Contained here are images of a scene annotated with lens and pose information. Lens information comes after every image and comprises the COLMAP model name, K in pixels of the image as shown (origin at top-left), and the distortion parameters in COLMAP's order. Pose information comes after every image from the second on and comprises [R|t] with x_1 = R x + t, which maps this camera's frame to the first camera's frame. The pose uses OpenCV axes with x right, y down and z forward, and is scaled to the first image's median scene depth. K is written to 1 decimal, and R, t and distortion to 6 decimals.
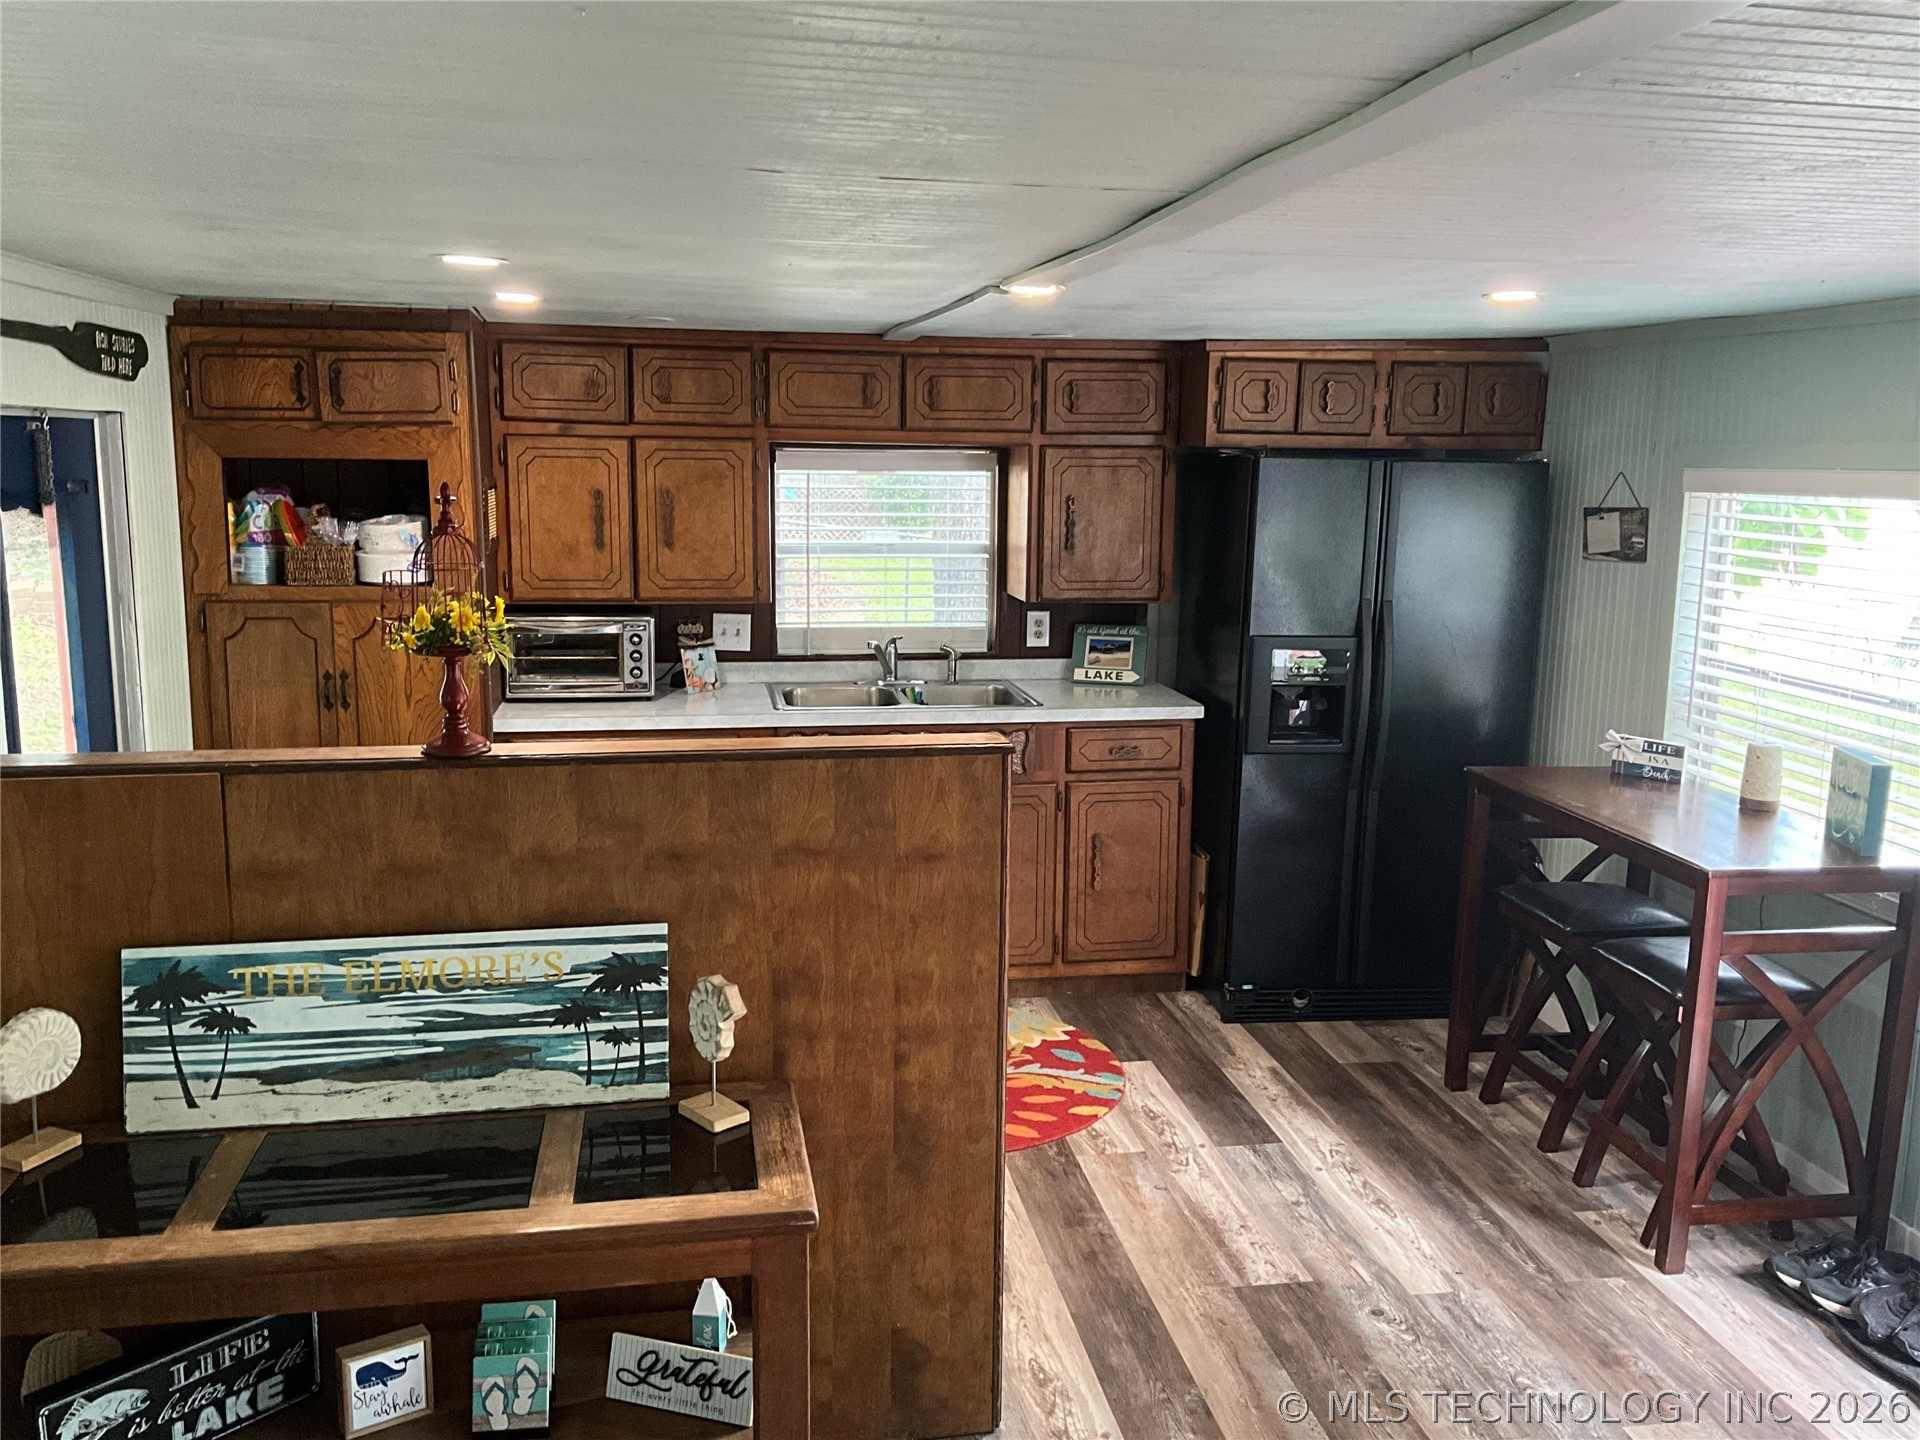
lens RADIAL K [[1576.7, 0, 959.4], [0, 1576.7, 712.7], [0, 0, 1]] dist [0.136418, -0.291134]
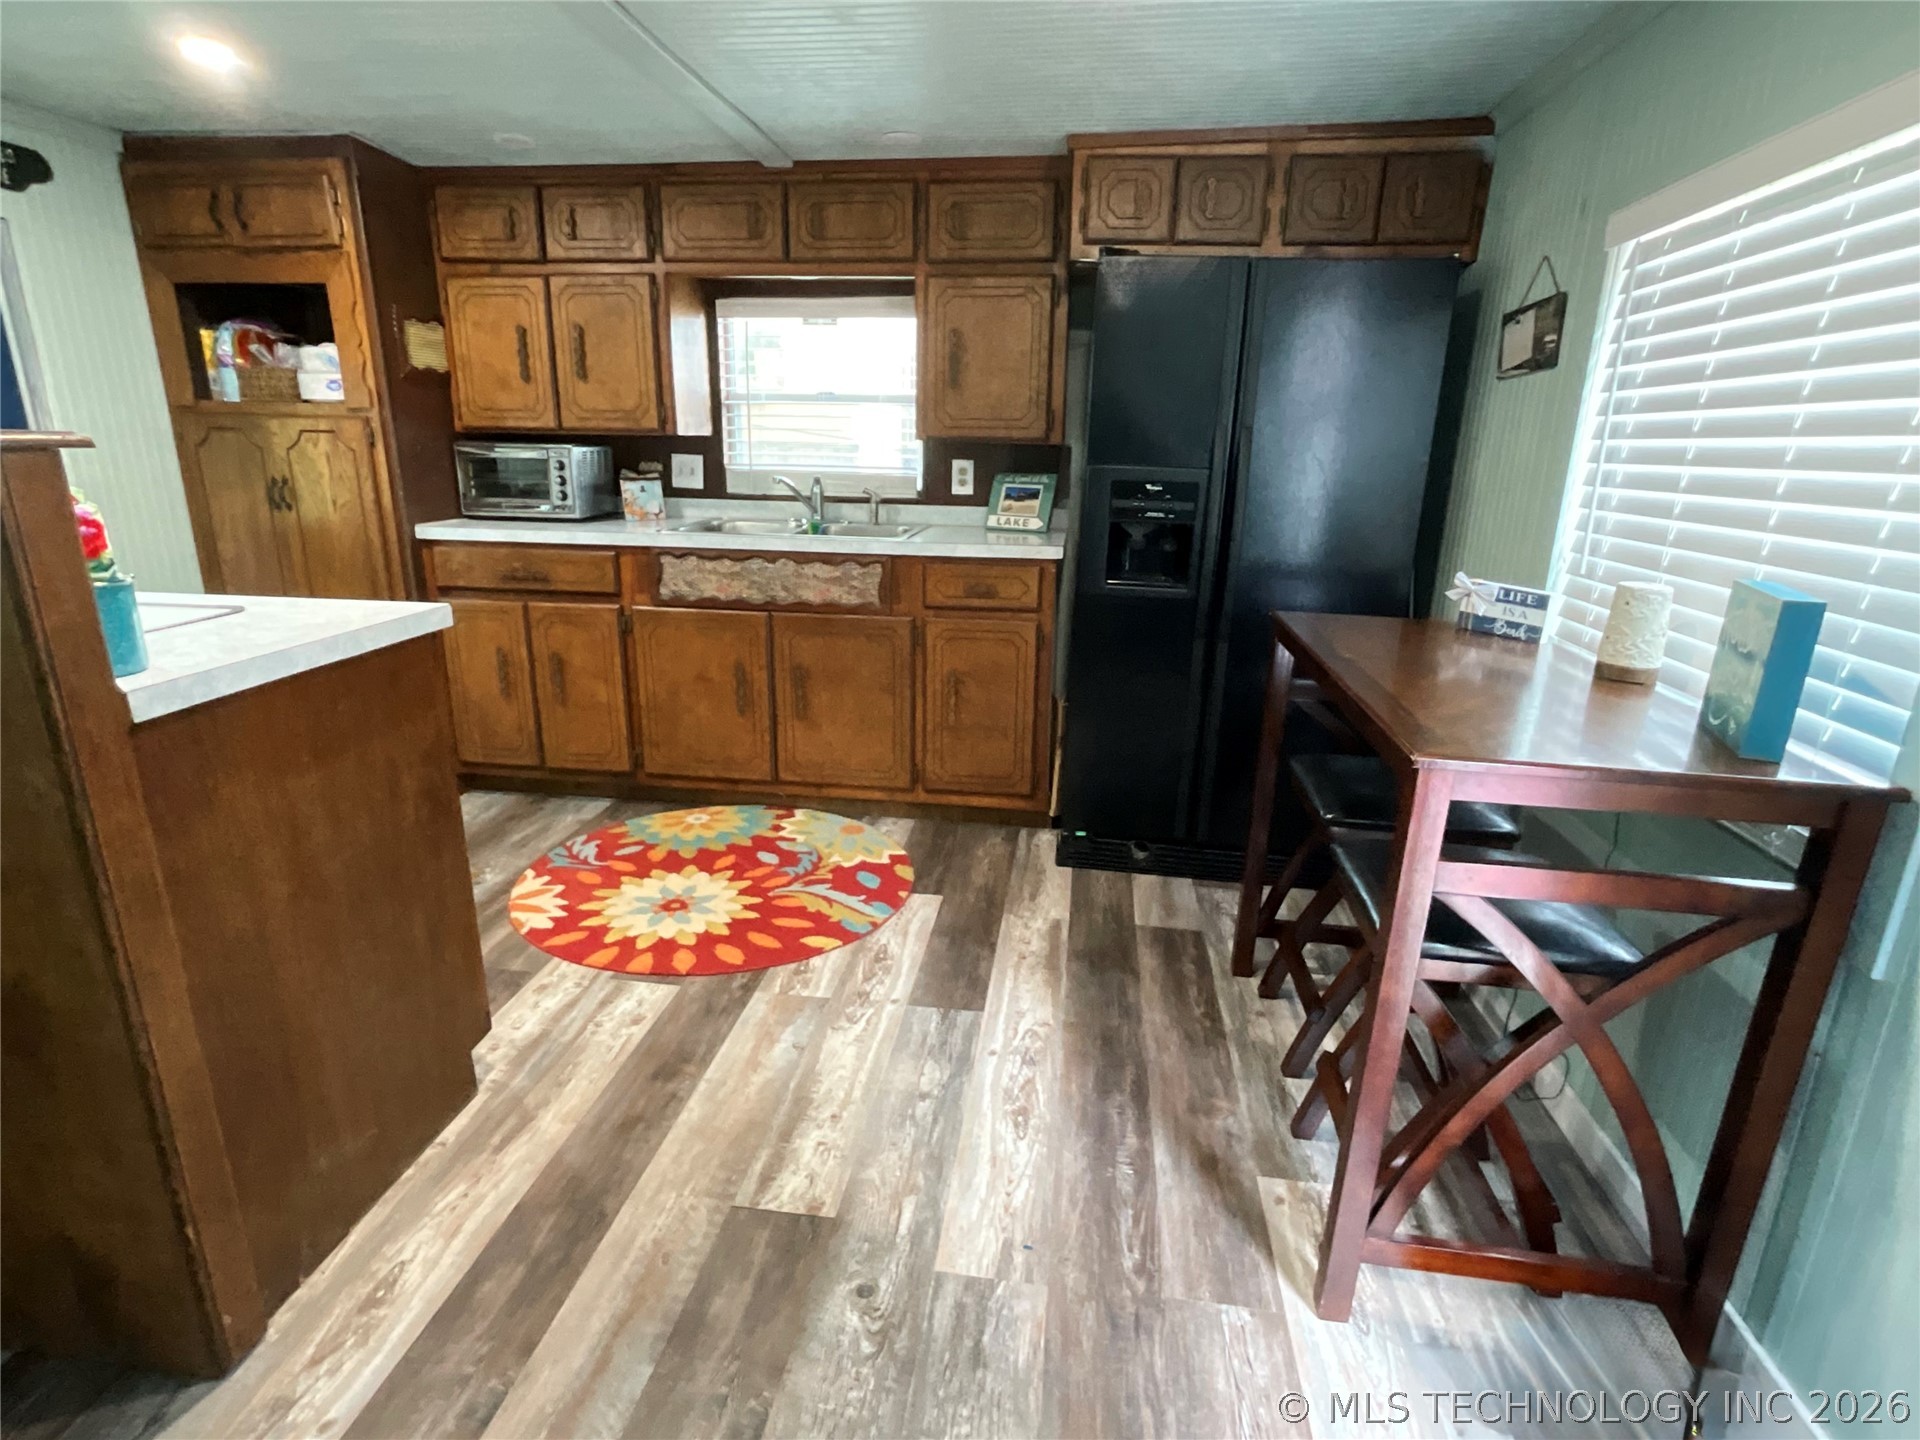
lens RADIAL K [[972.6, 0, 958.0], [0, 972.6, 721.4], [0, 0, 1]] dist [-0.003337, 0.001816]
pose [[0.954117, 0.088168, -0.286158, 0.304644], [-0.055893, 0.991311, 0.119070, 0.039006], [0.294170, -0.097613, 0.950755, 0.450265]]
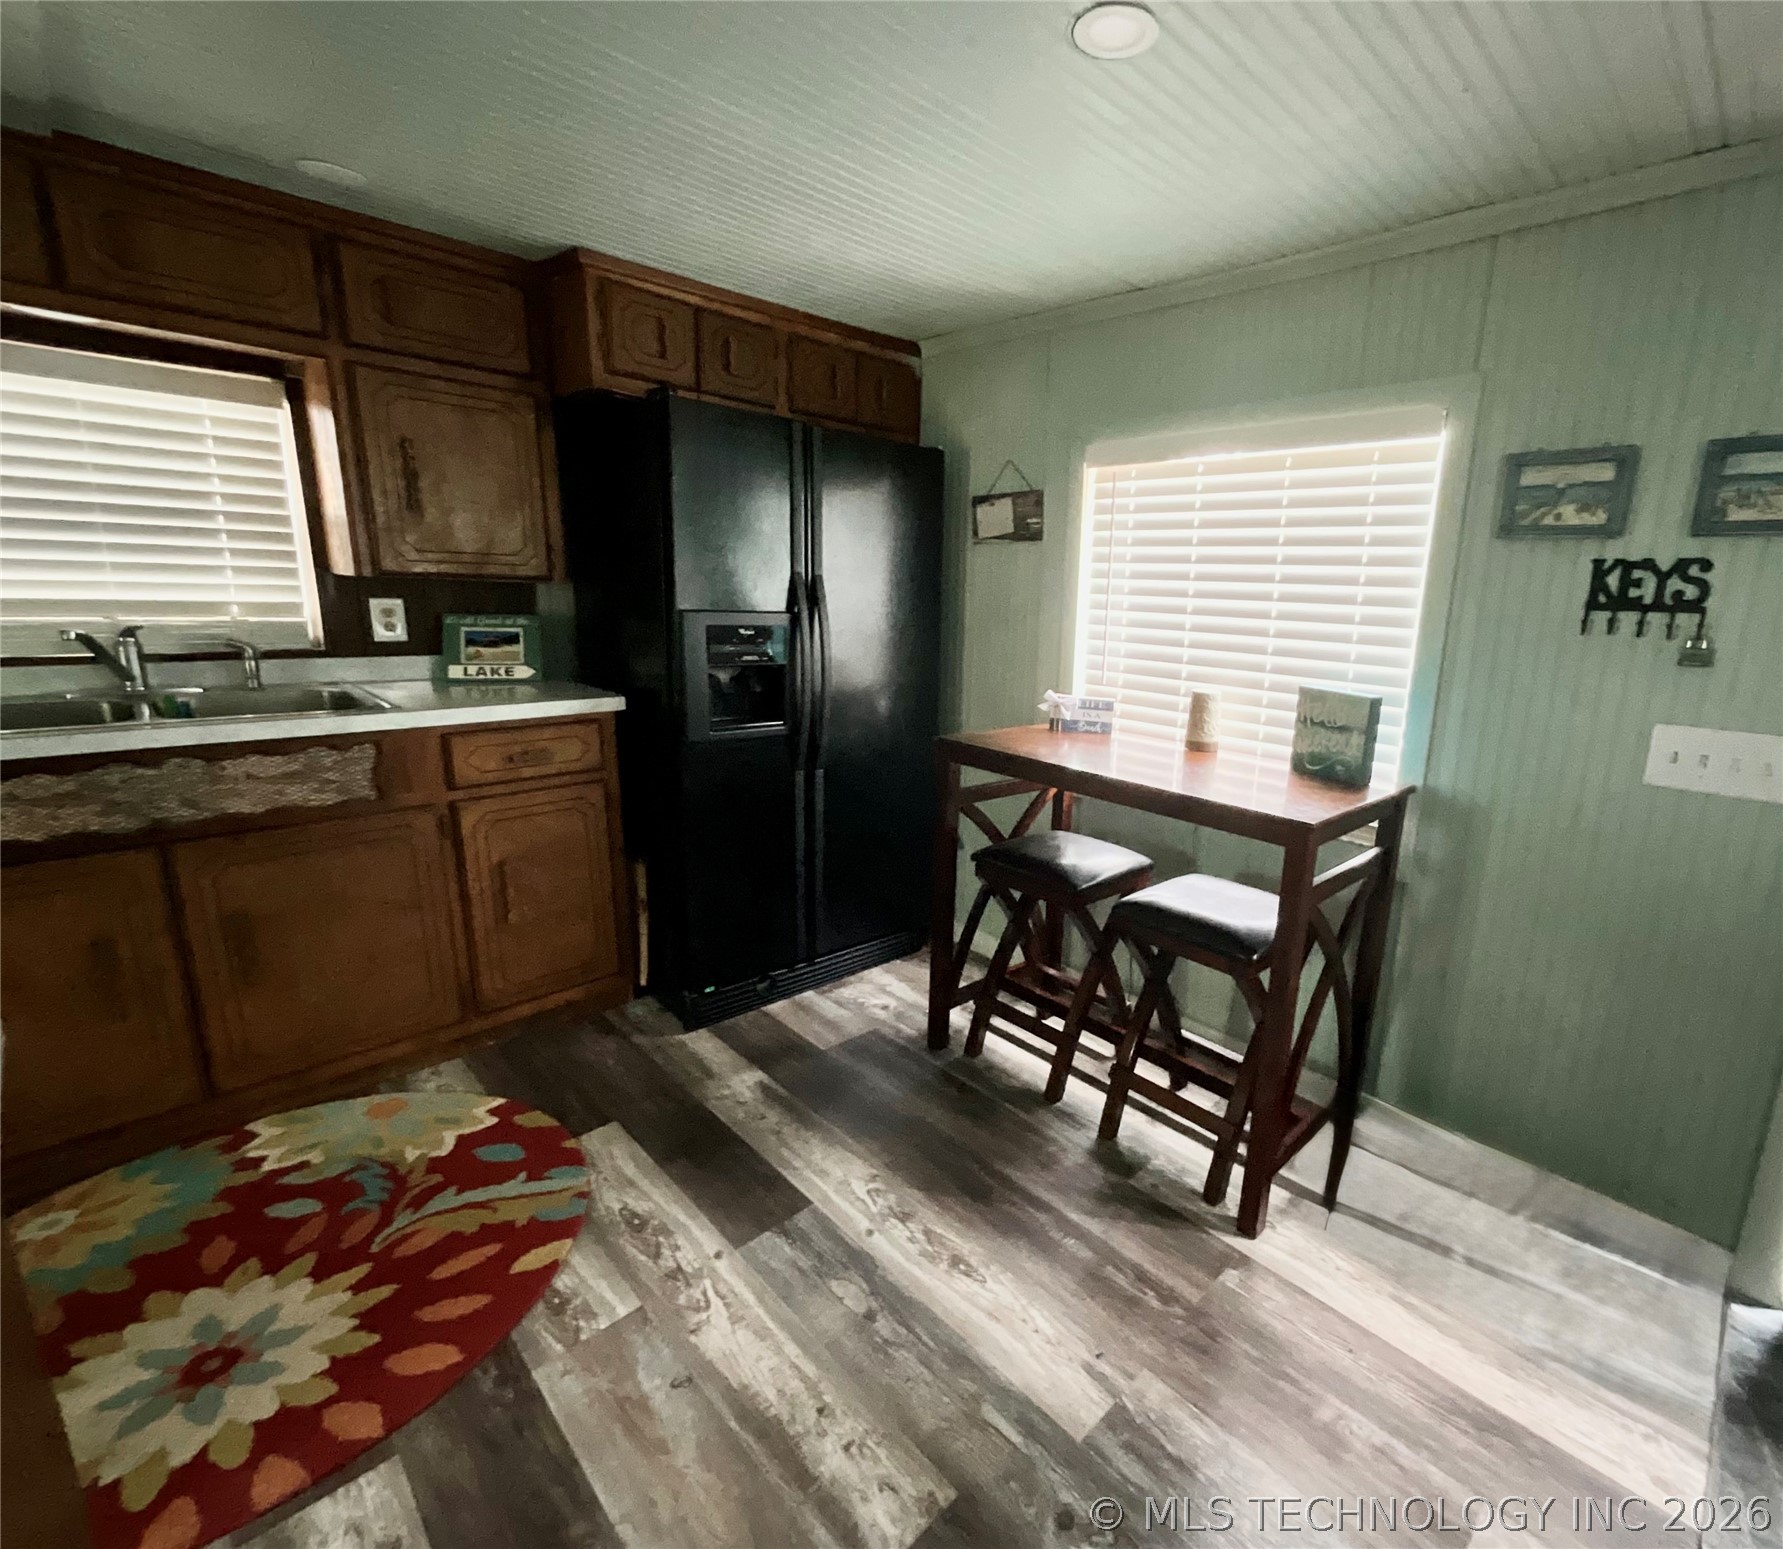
lens RADIAL K [[834.5, 0, 1028.6], [0, 834.5, 776.8], [0, 0, 1]] dist [0.001949, -0.000167]
pose [[0.787937, -0.117994, 0.604345, 0.049252], [0.071462, 0.992359, 0.100580, 0.010882], [-0.611595, -0.036063, 0.790349, 0.545186]]
